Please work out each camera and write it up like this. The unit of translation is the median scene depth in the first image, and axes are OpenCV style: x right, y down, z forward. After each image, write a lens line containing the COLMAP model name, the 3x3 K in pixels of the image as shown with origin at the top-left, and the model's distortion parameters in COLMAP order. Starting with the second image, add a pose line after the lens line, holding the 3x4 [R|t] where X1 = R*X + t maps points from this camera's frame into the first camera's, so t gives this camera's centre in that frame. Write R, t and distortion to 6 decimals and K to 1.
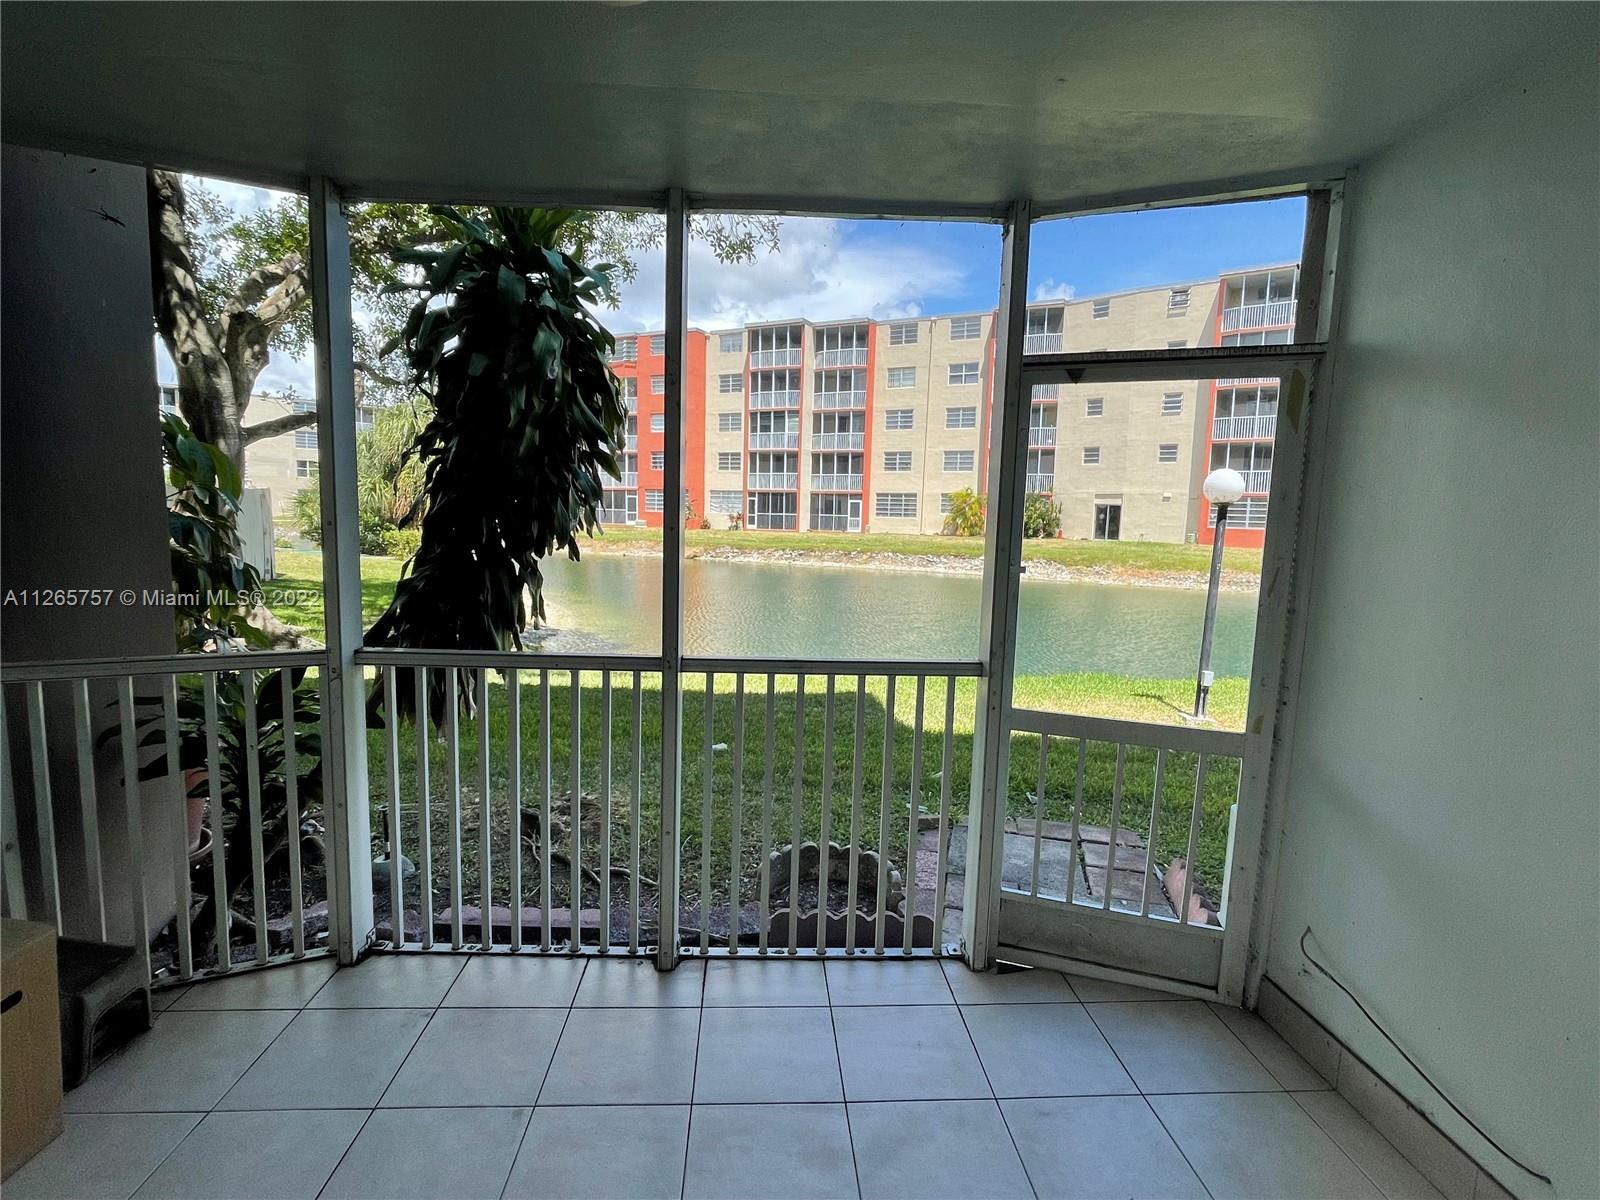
lens RADIAL K [[773.3, 0, 795.6], [0, 773.3, 602.8], [0, 0, 1]] dist [-0.004629, -0.006368]
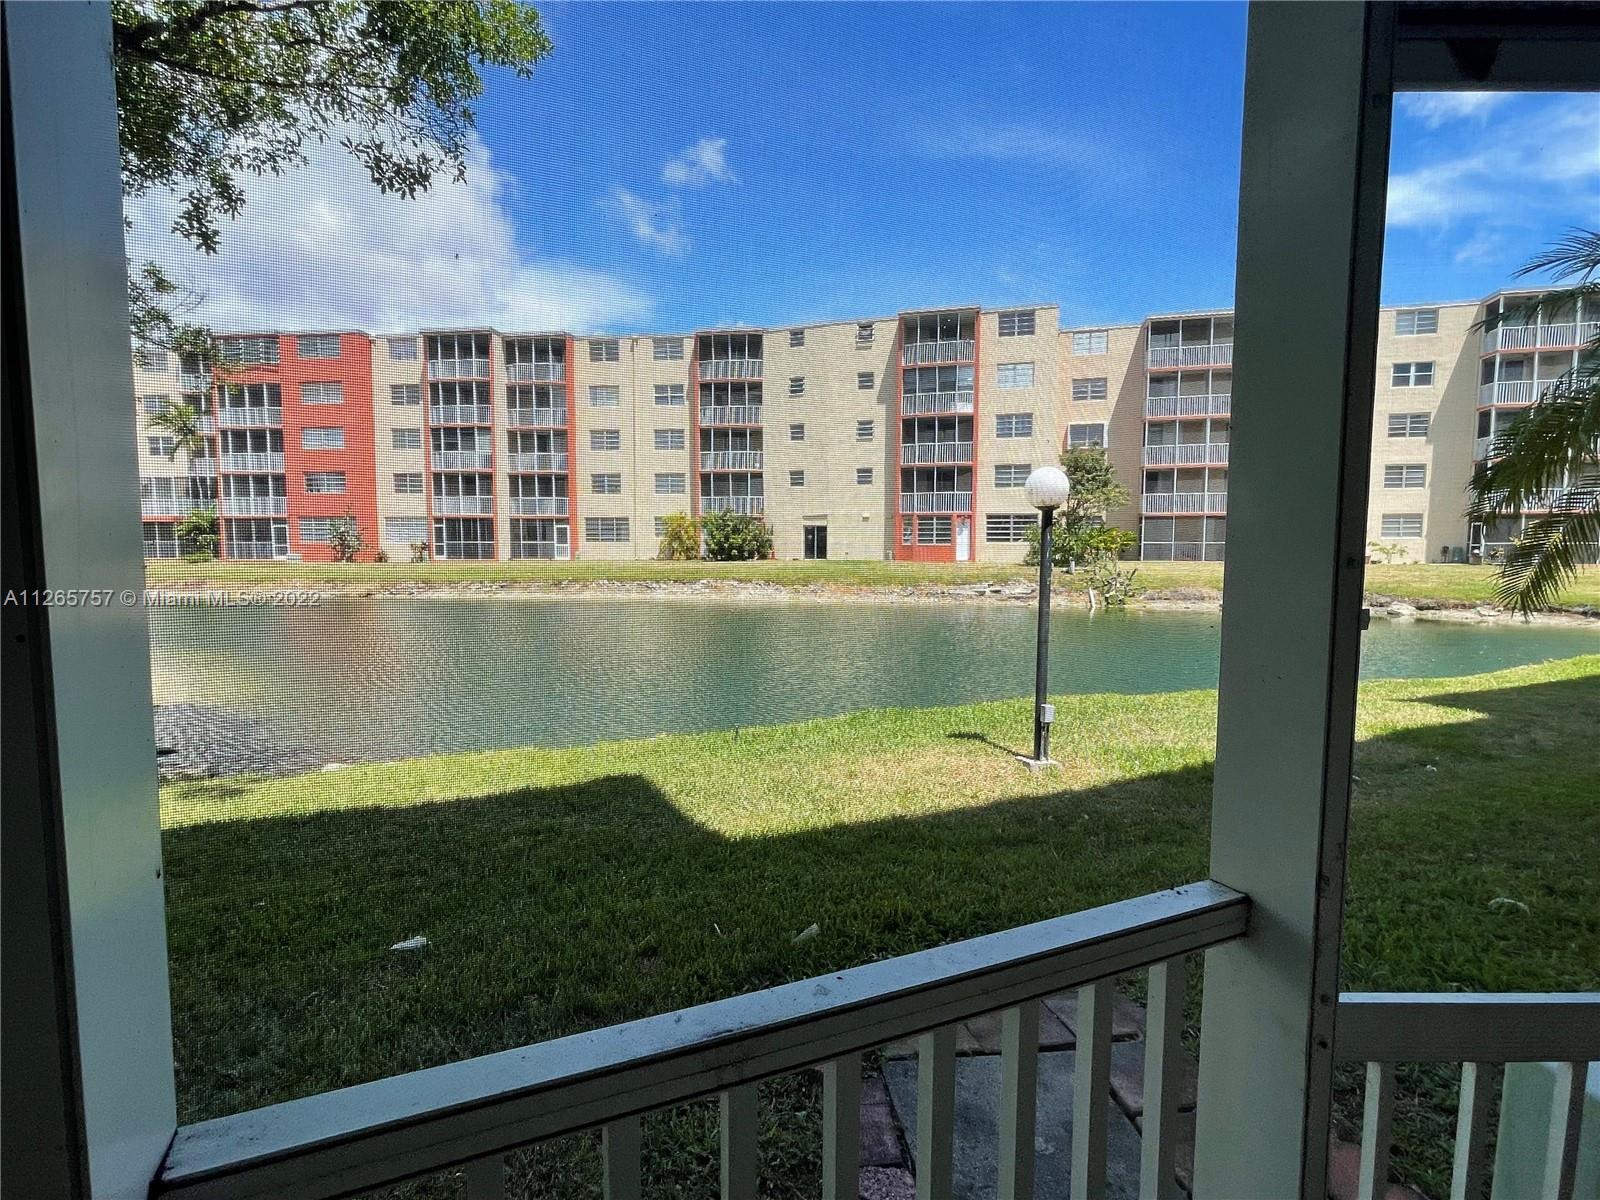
lens RADIAL K [[773.3, 0, 798.9], [0, 773.3, 606.1], [0, 0, 1]] dist [-0.004629, -0.006368]
pose [[0.928676, -0.054077, 0.366928, -0.003496], [0.064433, 0.997793, -0.016024, -0.002858], [-0.365251, 0.038523, 0.930111, 0.037647]]
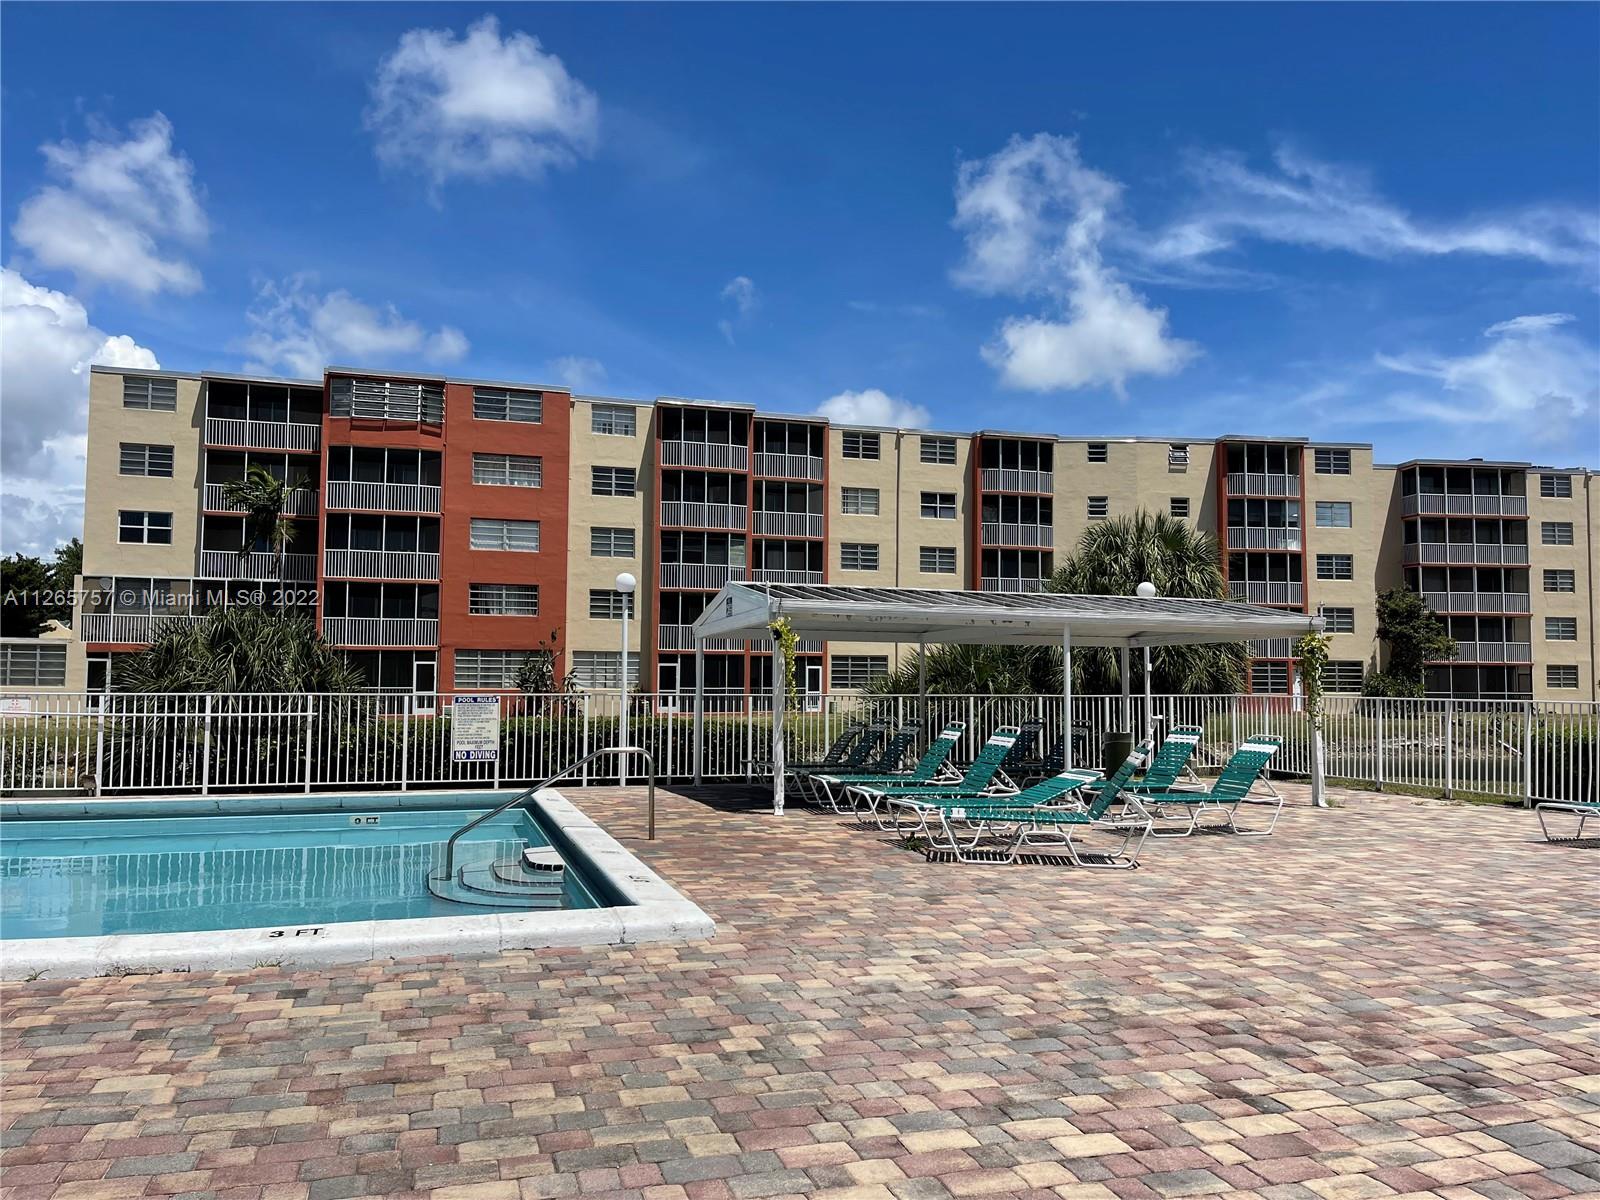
lens RADIAL K [[1122.5, 0, 807.2], [0, 1122.5, 612.2], [0, 0, 1]] dist [-0.001416, -0.002559]
pose [[0.726739, 0.026209, 0.686414, -0.635574], [0.091572, 0.986656, -0.134625, -0.047781], [-0.680783, 0.160693, 0.714641, 0.286922]]
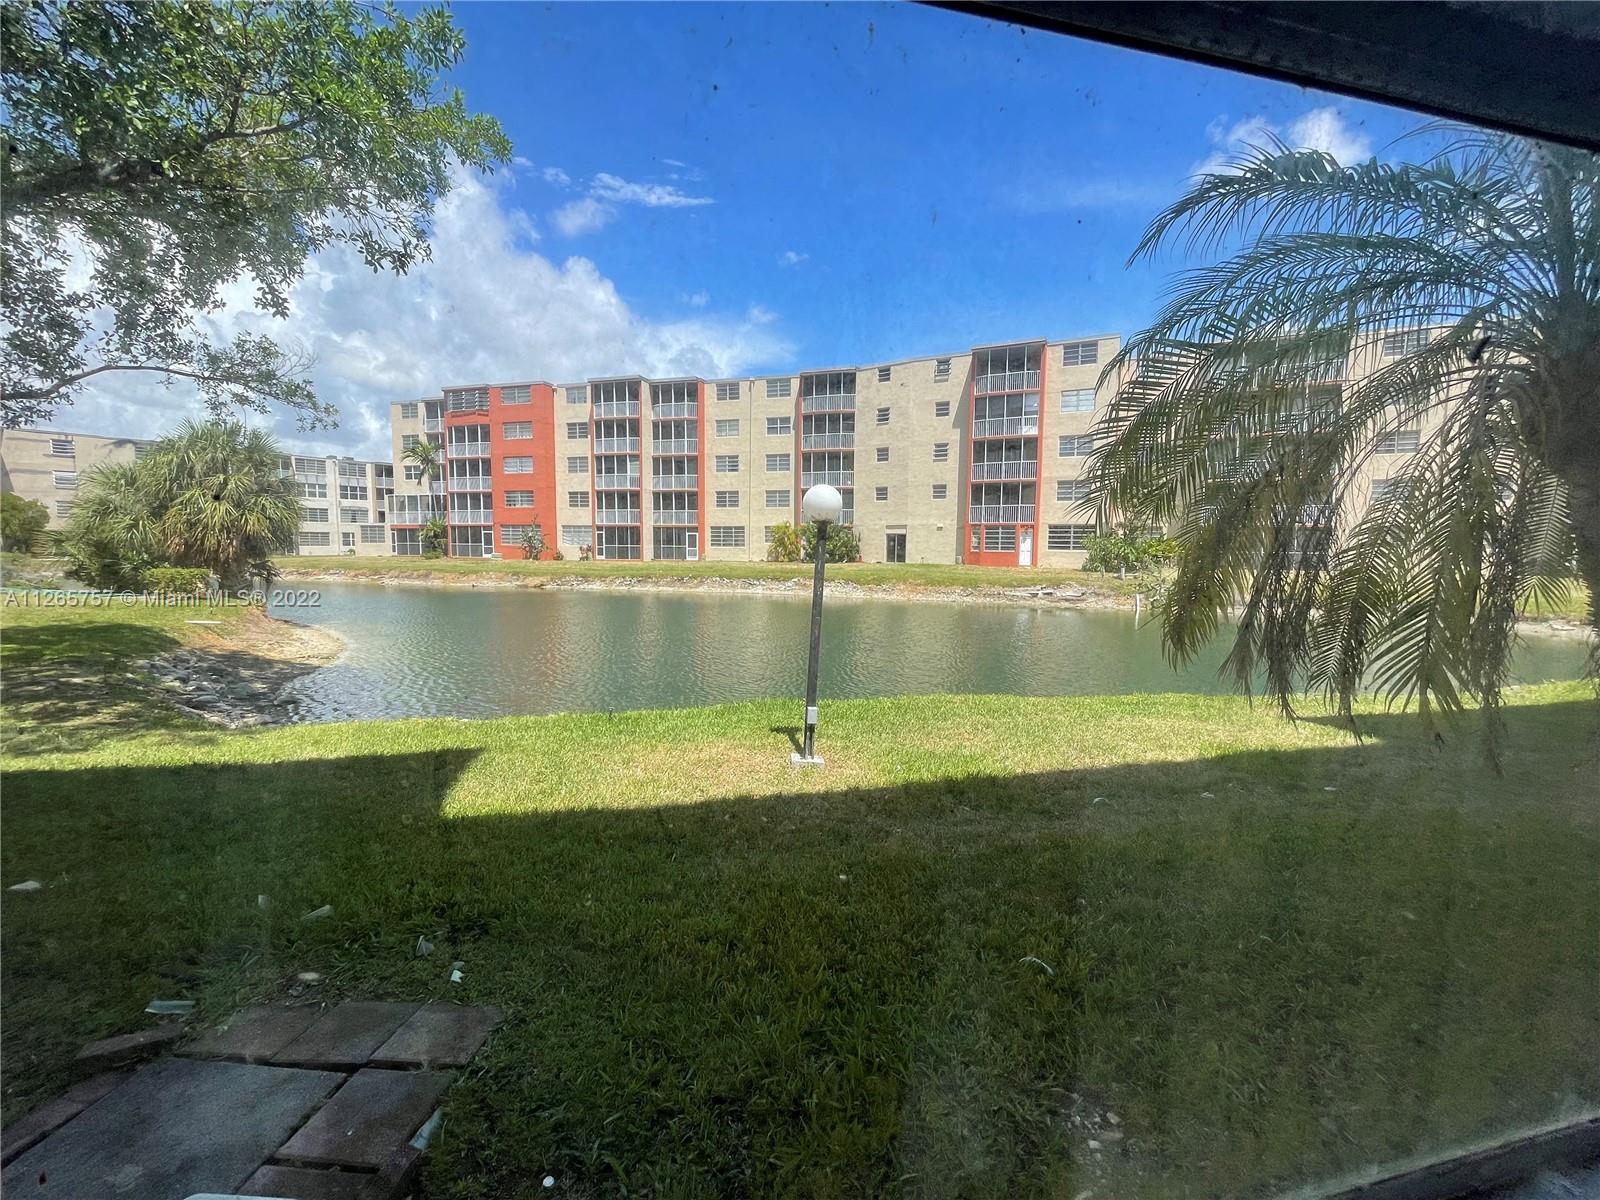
lens RADIAL K [[642.7, 0, 796.6], [0, 642.7, 599.7], [0, 0, 1]] dist [0.001255, -0.001553]
pose [[0.981127, -0.031329, 0.190808, 0.046156], [0.036909, 0.998987, -0.025762, -0.002429], [-0.189808, 0.032318, 0.981289, 0.031871]]
